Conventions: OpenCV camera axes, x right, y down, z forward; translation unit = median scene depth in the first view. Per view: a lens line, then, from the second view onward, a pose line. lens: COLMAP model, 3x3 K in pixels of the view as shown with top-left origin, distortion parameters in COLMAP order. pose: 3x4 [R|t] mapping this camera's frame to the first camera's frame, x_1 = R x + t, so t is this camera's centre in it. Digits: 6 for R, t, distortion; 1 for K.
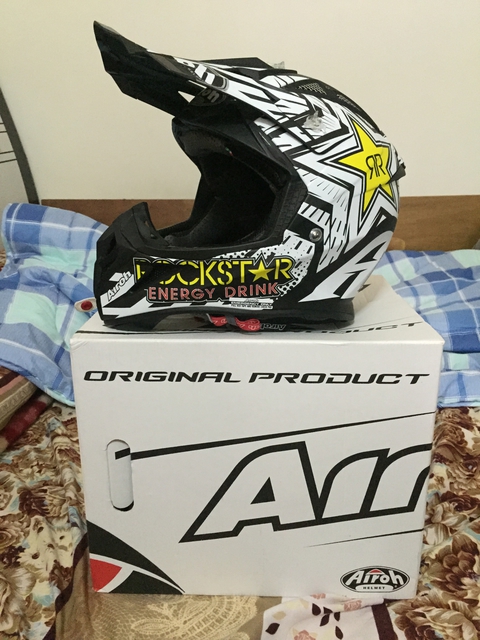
lens RADIAL K [[544.9, 0, 240.0], [0, 544.9, 320.0], [0, 0, 1]] dist [0.075098, -0.121848]
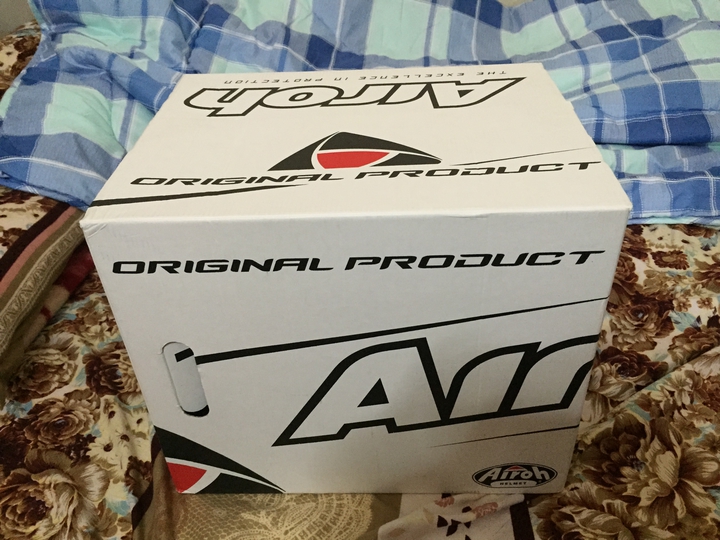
lens RADIAL K [[613.0, 0, 362.1], [0, 613.0, 267.1], [0, 0, 1]] dist [0.075098, -0.121848]
pose [[0.999091, -0.037032, -0.021135, 0.049045], [0.041769, 0.949641, 0.310542, -0.119756], [0.008571, -0.311143, 0.950325, 0.219628]]
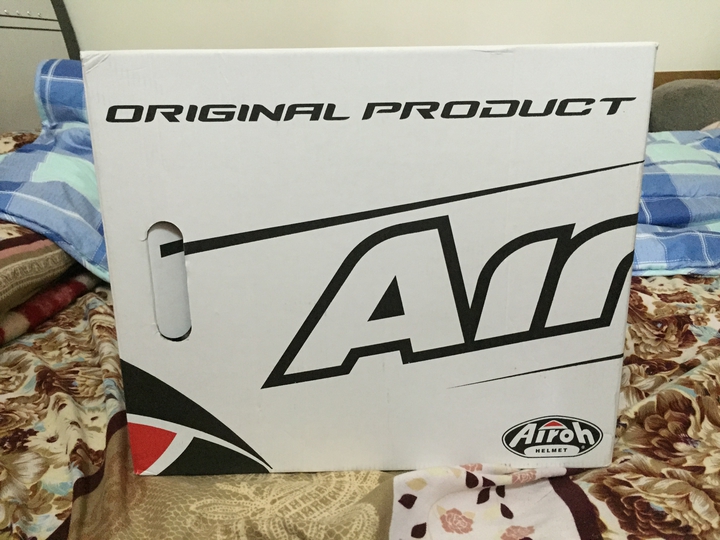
lens RADIAL K [[613.0, 0, 362.1], [0, 613.0, 267.1], [0, 0, 1]] dist [0.075098, -0.121848]
pose [[0.999004, -0.022740, 0.038395, -0.014573], [0.023911, 0.999254, -0.030316, 0.278982], [-0.037677, 0.031204, 0.998803, 0.240059]]
